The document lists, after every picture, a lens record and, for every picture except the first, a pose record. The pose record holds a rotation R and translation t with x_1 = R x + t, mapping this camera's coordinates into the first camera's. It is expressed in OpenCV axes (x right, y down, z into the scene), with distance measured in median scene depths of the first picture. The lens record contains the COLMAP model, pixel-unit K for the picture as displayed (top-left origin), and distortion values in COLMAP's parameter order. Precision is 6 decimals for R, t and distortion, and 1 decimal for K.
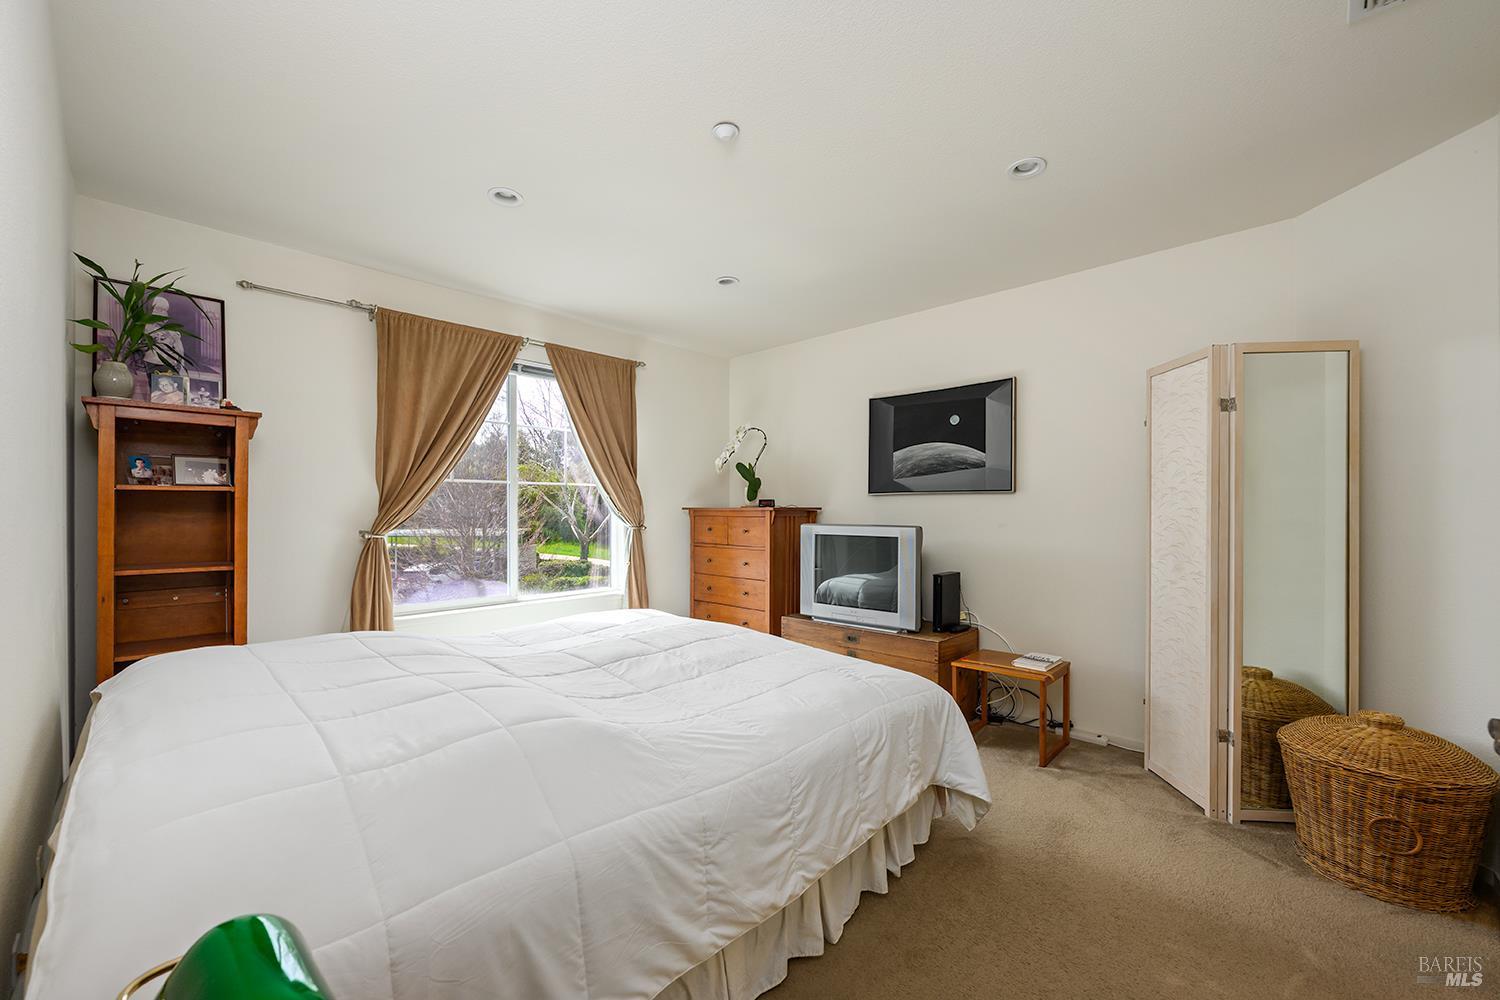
lens RADIAL K [[600.5, 0, 752.4], [0, 600.5, 508.6], [0, 0, 1]] dist [-0.002052, -0.000169]
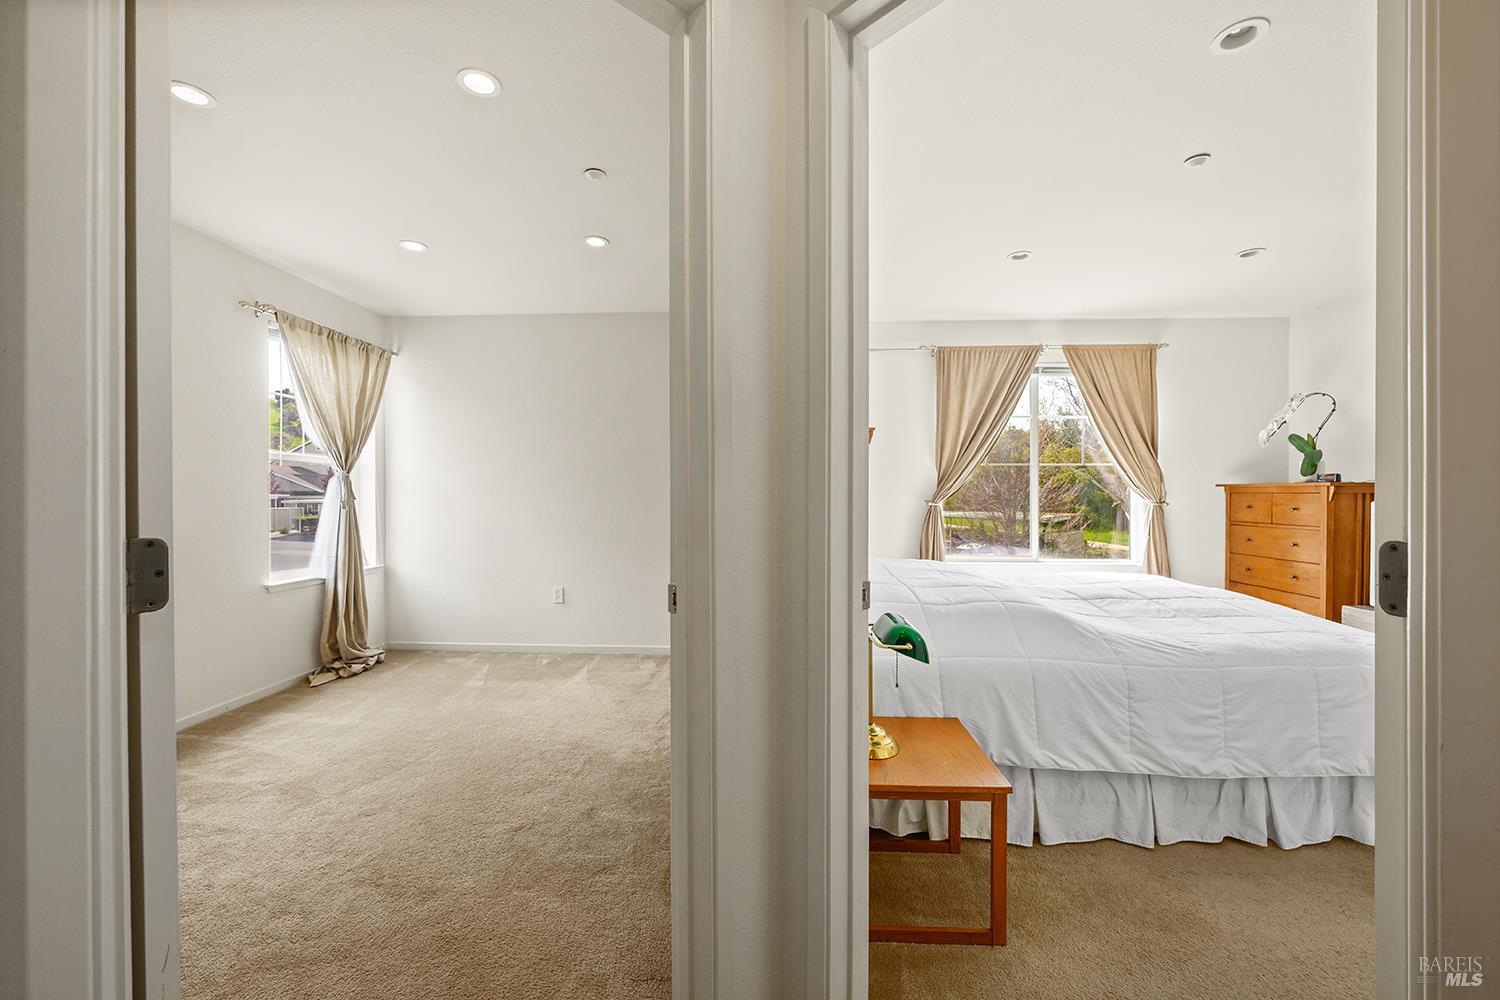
lens RADIAL K [[597.5, 0, 751.1], [0, 597.5, 495.8], [0, 0, 1]] dist [-0.002399, -0.000387]
pose [[0.652492, 0.003866, -0.757786, 0.157615], [-0.002148, 0.999992, 0.003252, 0.019110], [0.757793, -0.000494, 0.652495, -0.249882]]
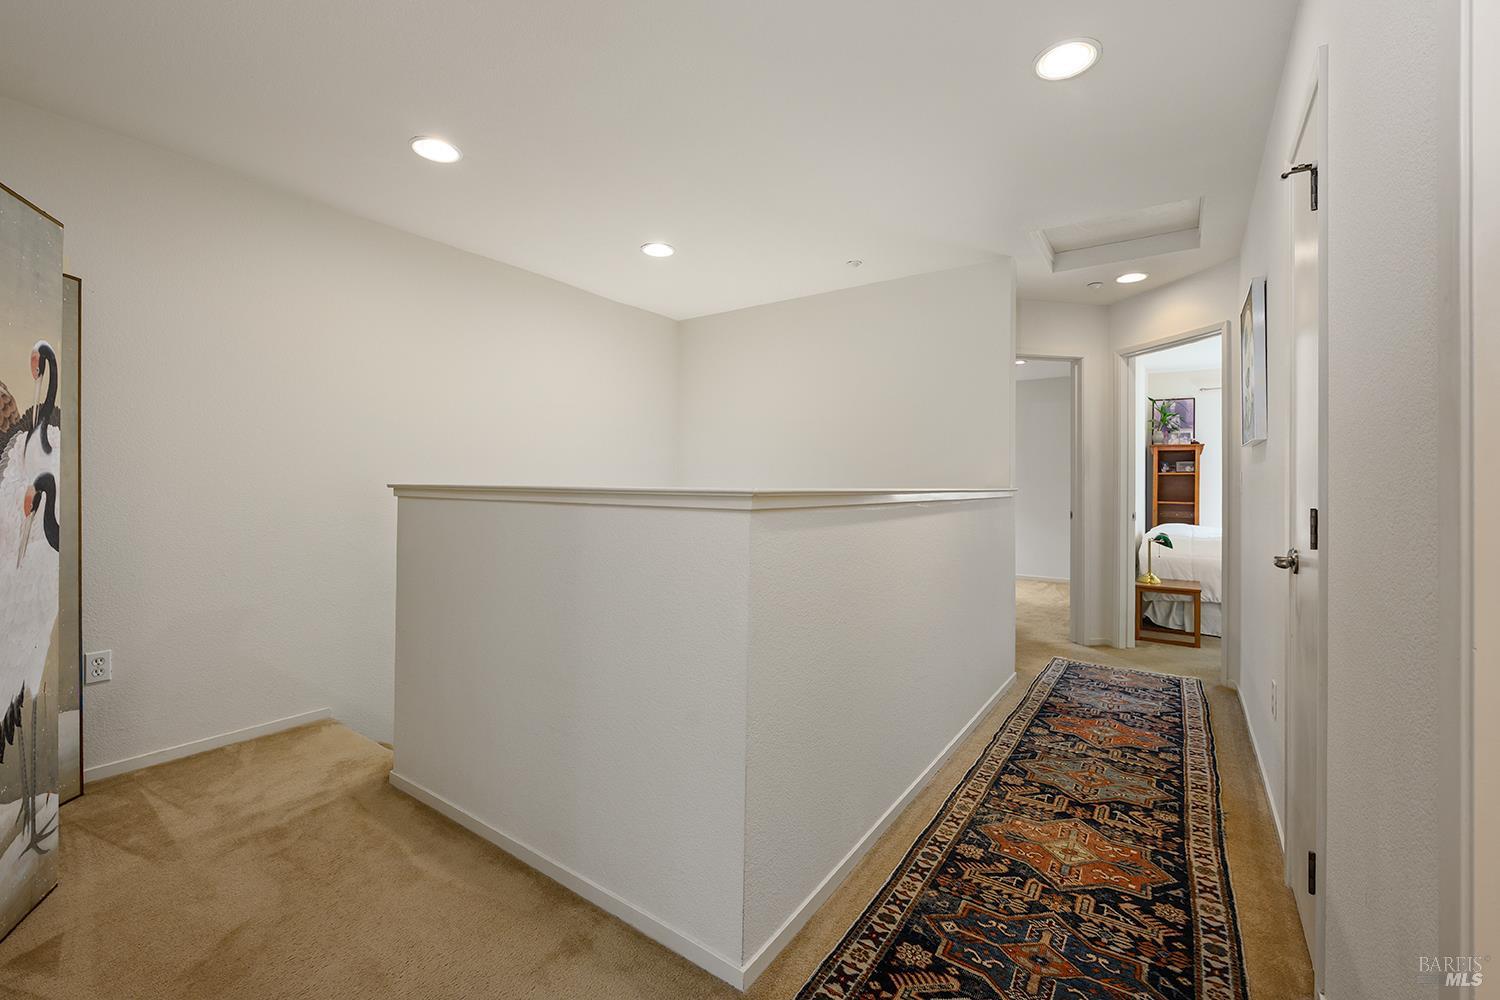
lens RADIAL K [[619.0, 0, 754.9], [0, 619.0, 480.7], [0, 0, 1]] dist [-0.000808, -0.000184]
pose [[0.153069, -0.002099, -0.988213, 1.061064], [-0.006850, 0.999971, -0.003185, 0.014570], [0.988192, 0.007257, 0.153050, -0.922464]]
